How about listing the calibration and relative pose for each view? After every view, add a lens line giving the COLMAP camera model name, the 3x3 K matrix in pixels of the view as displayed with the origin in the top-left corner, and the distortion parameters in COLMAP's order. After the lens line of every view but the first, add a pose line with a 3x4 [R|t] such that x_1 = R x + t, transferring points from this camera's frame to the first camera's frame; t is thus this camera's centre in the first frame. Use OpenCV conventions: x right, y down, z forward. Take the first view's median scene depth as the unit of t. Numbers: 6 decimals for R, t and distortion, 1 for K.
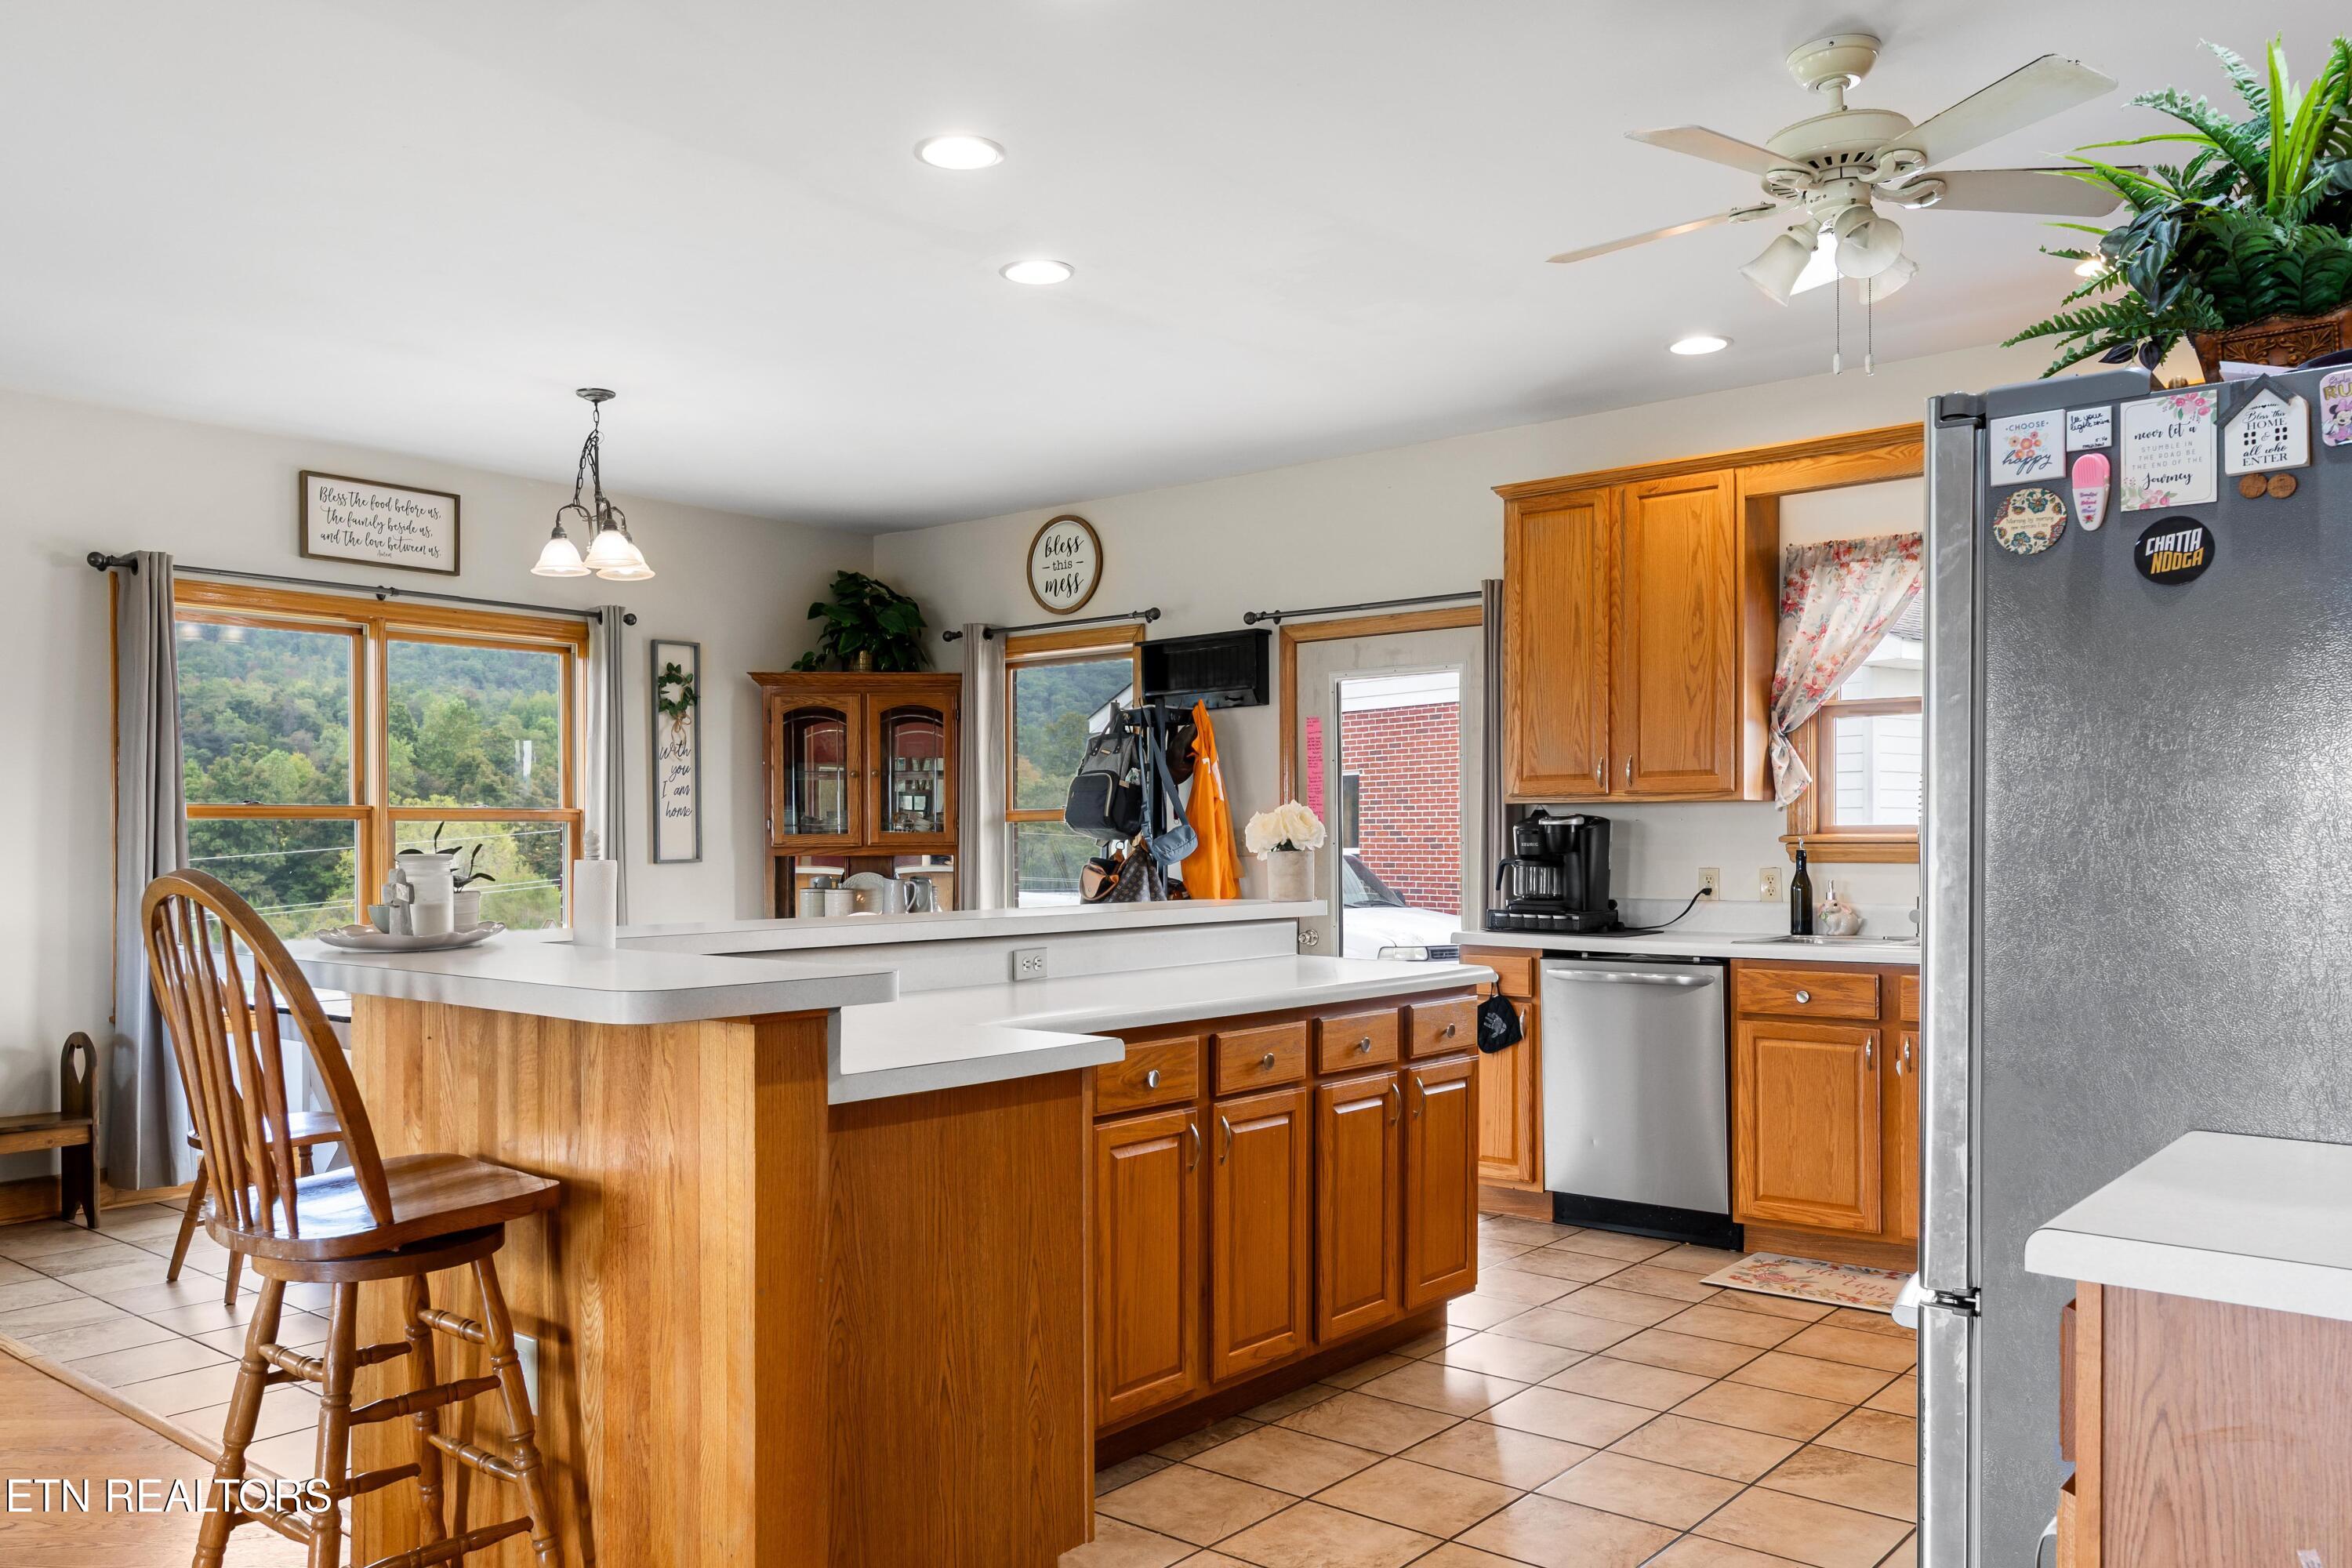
lens RADIAL K [[1771.2, 0, 1108.6], [0, 1771.2, 850.5], [0, 0, 1]] dist [0.004194, -0.001865]
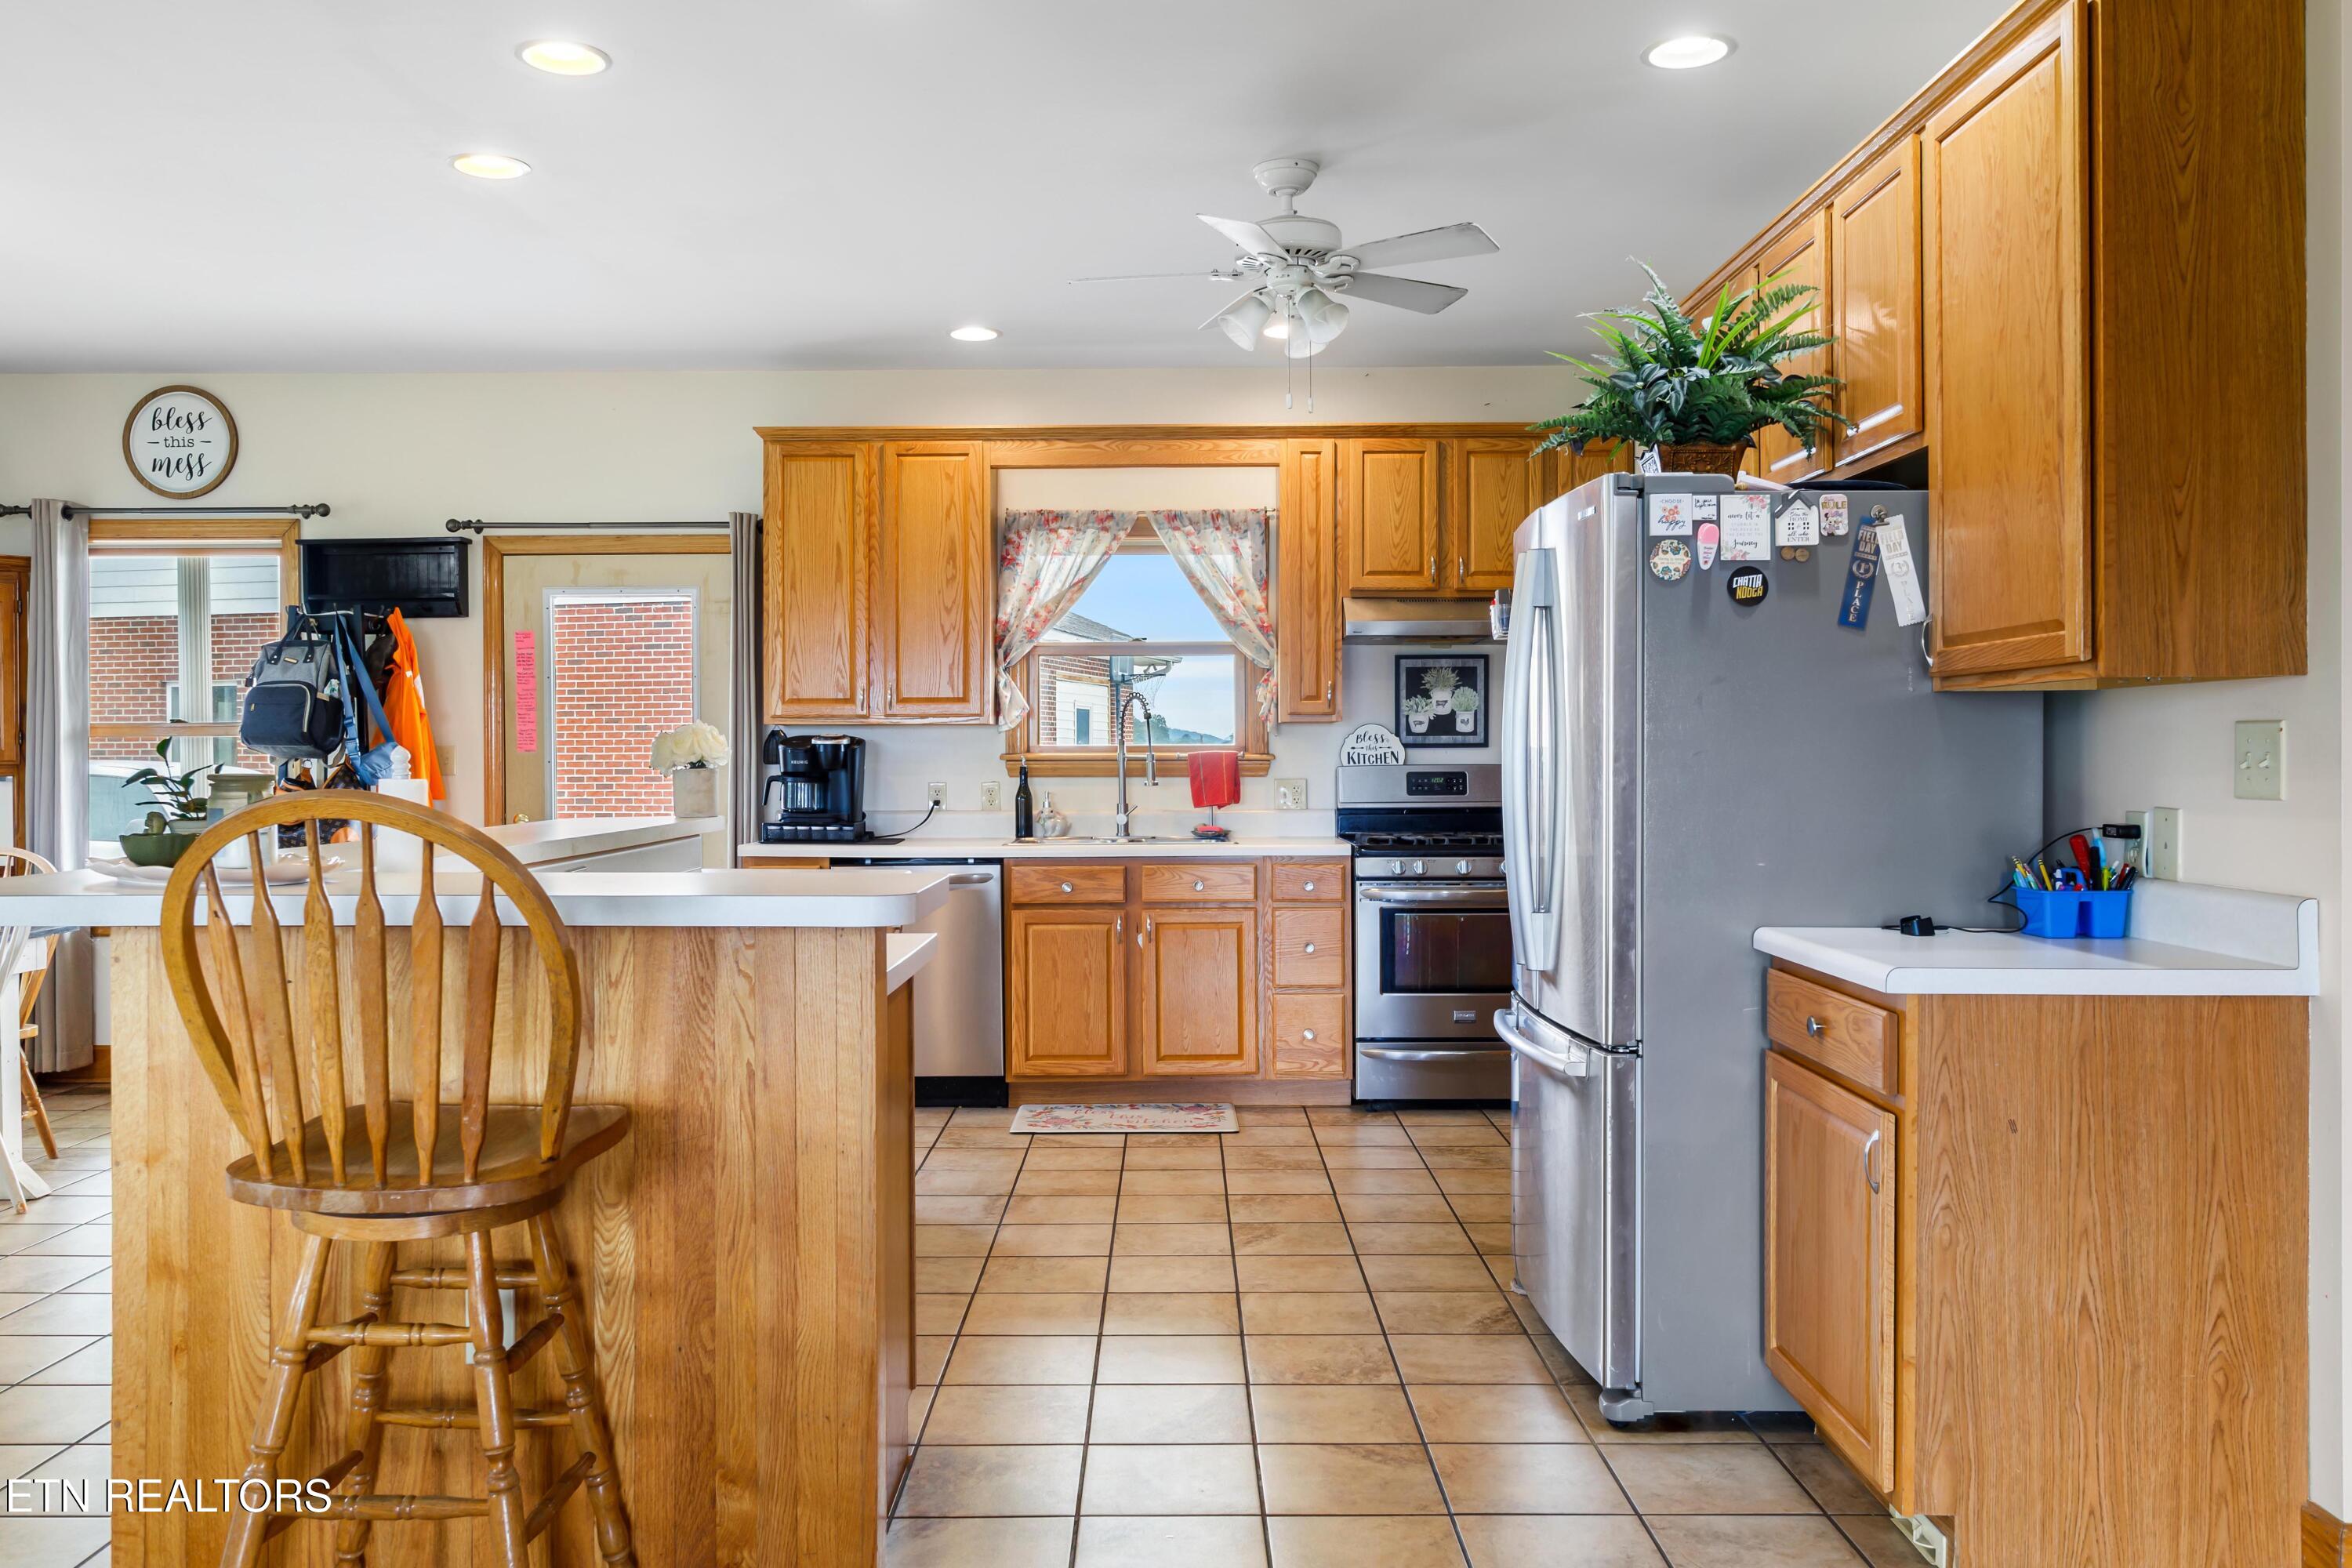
lens RADIAL K [[1799.2, 0, 1163.4], [0, 1799.2, 761.6], [0, 0, 1]] dist [0.004538, 0.006069]
pose [[0.760468, -0.001331, 0.649374, -0.309366], [0.004258, 0.999987, -0.002937, 0.000423], [-0.649362, 0.004999, 0.760463, 0.018101]]
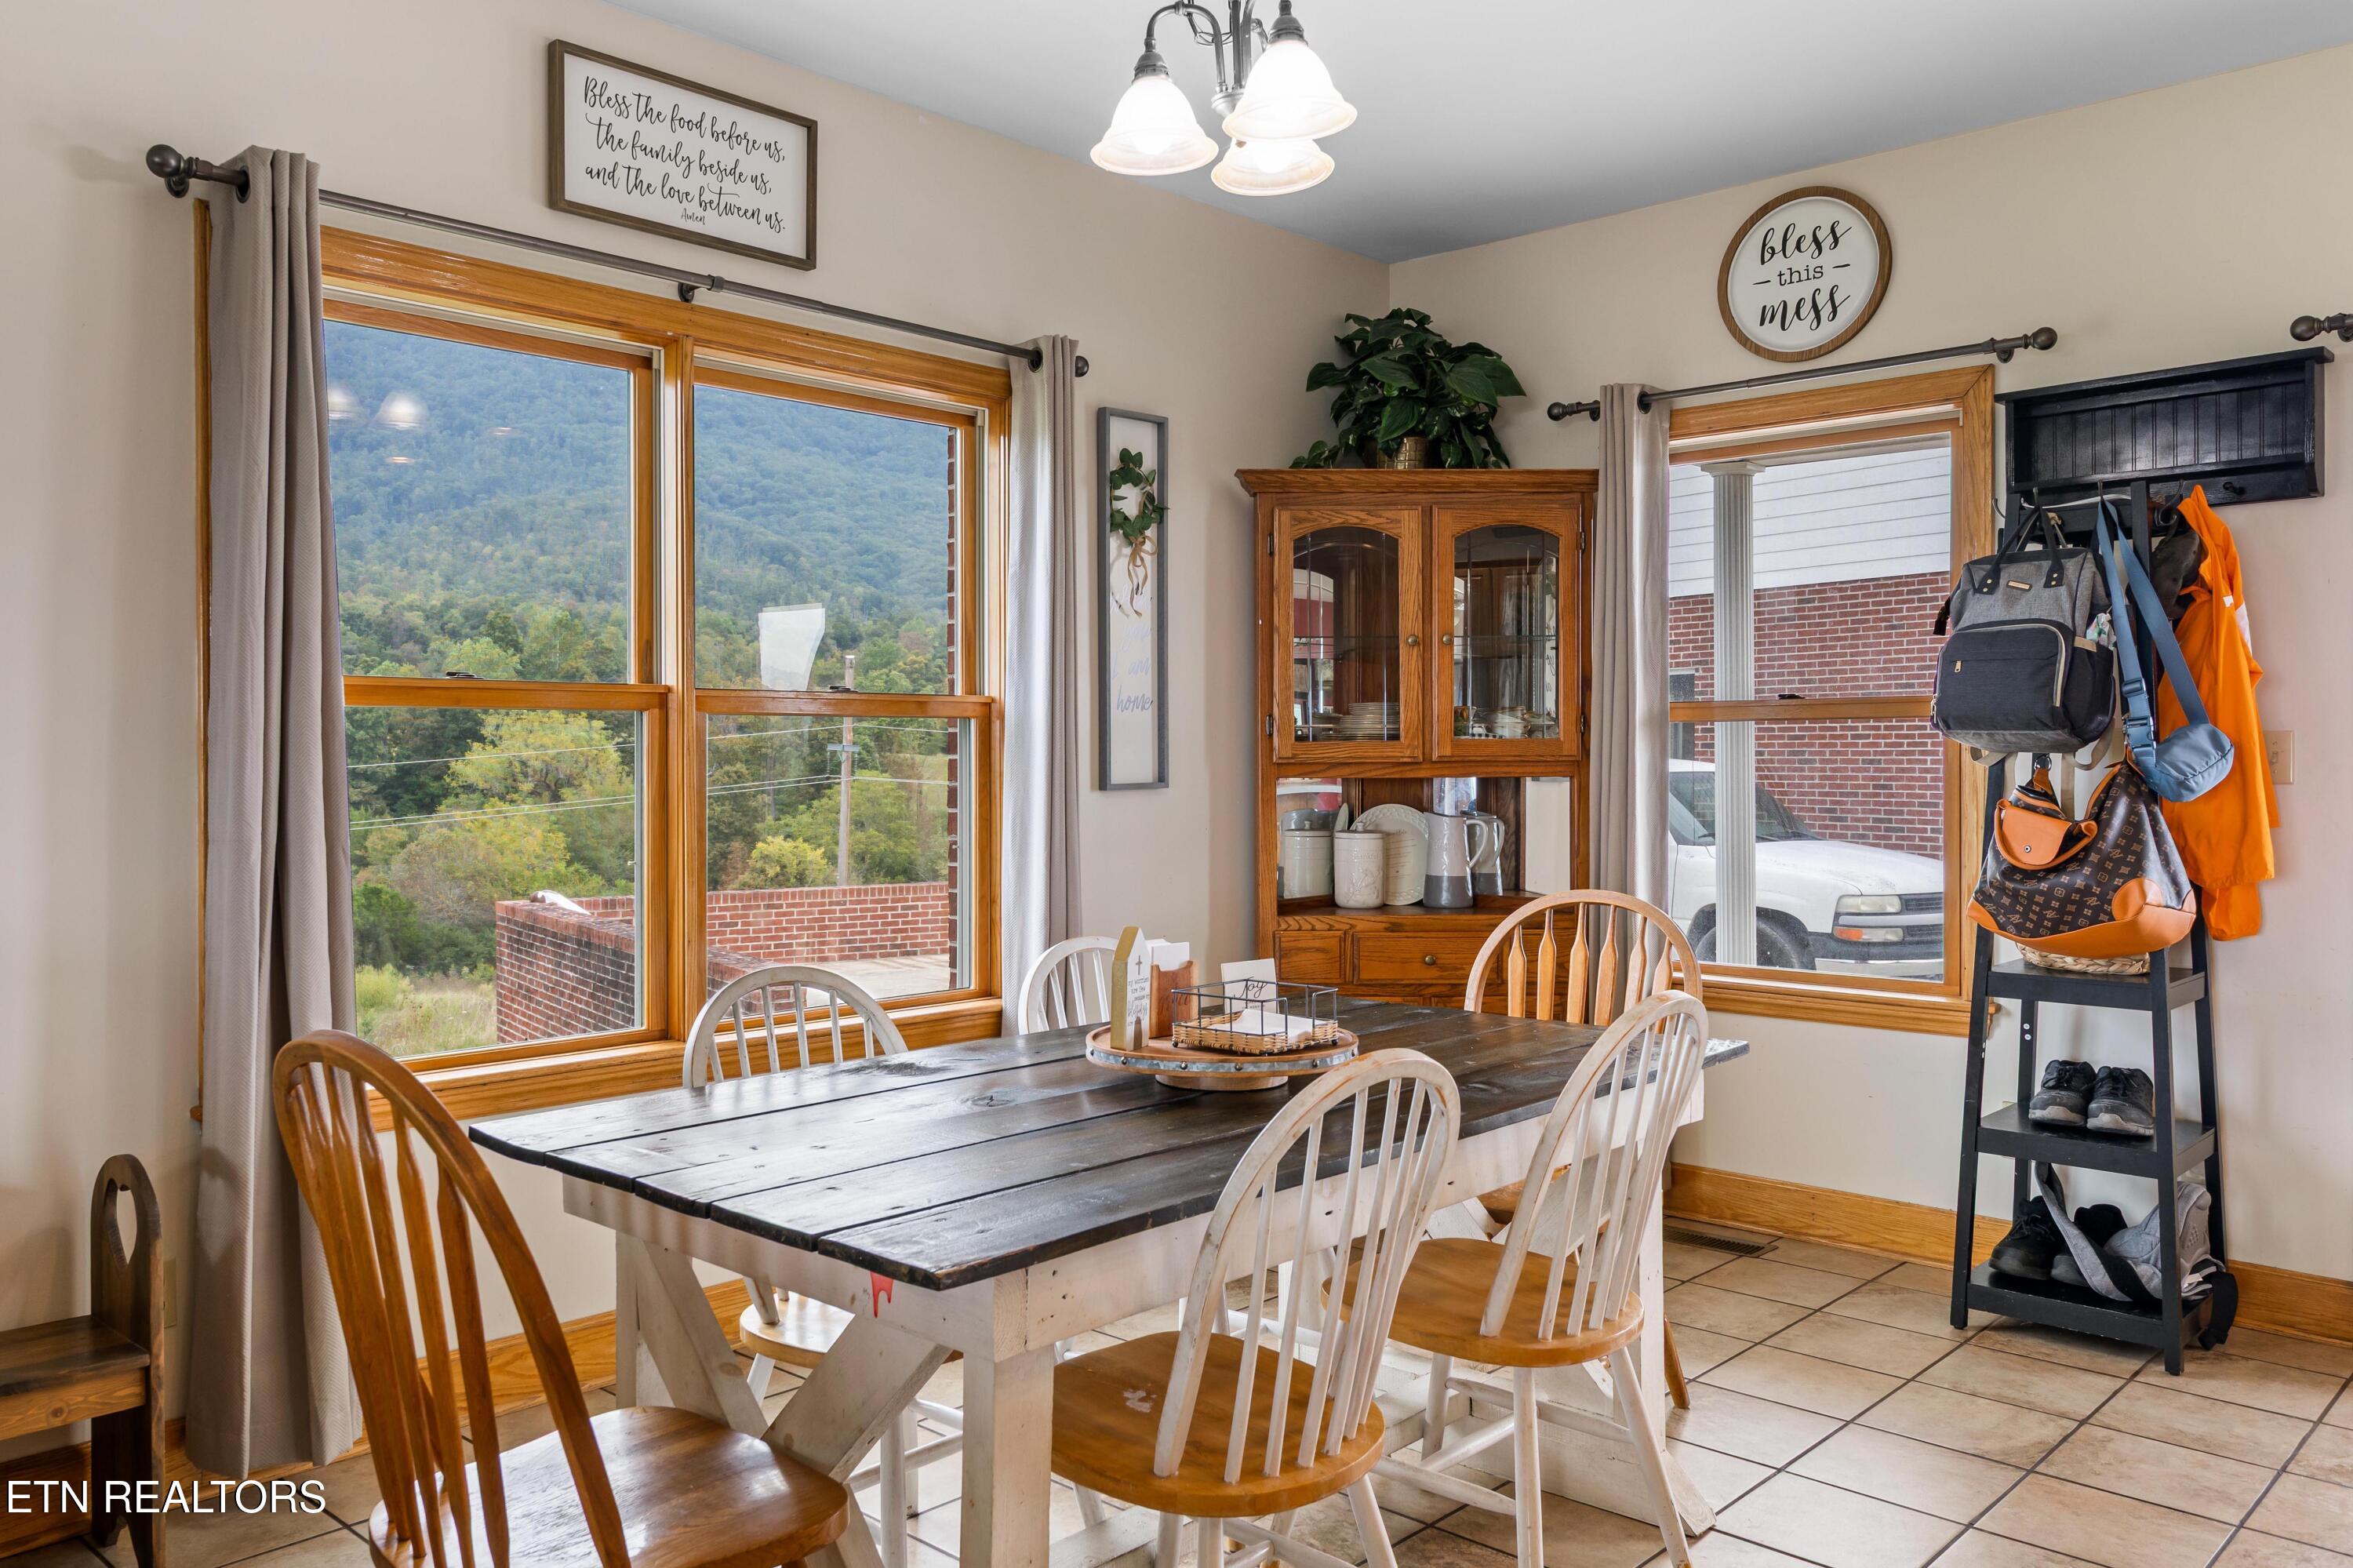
lens RADIAL K [[1770.5, 0, 1067.6], [0, 1770.5, 767.1], [0, 0, 1]] dist [0.007087, 0.002015]
pose [[0.997464, 0.003535, -0.071086, -0.293886], [-0.003367, 0.999991, 0.002483, -0.002464], [0.071094, -0.002237, 0.997467, 0.540321]]
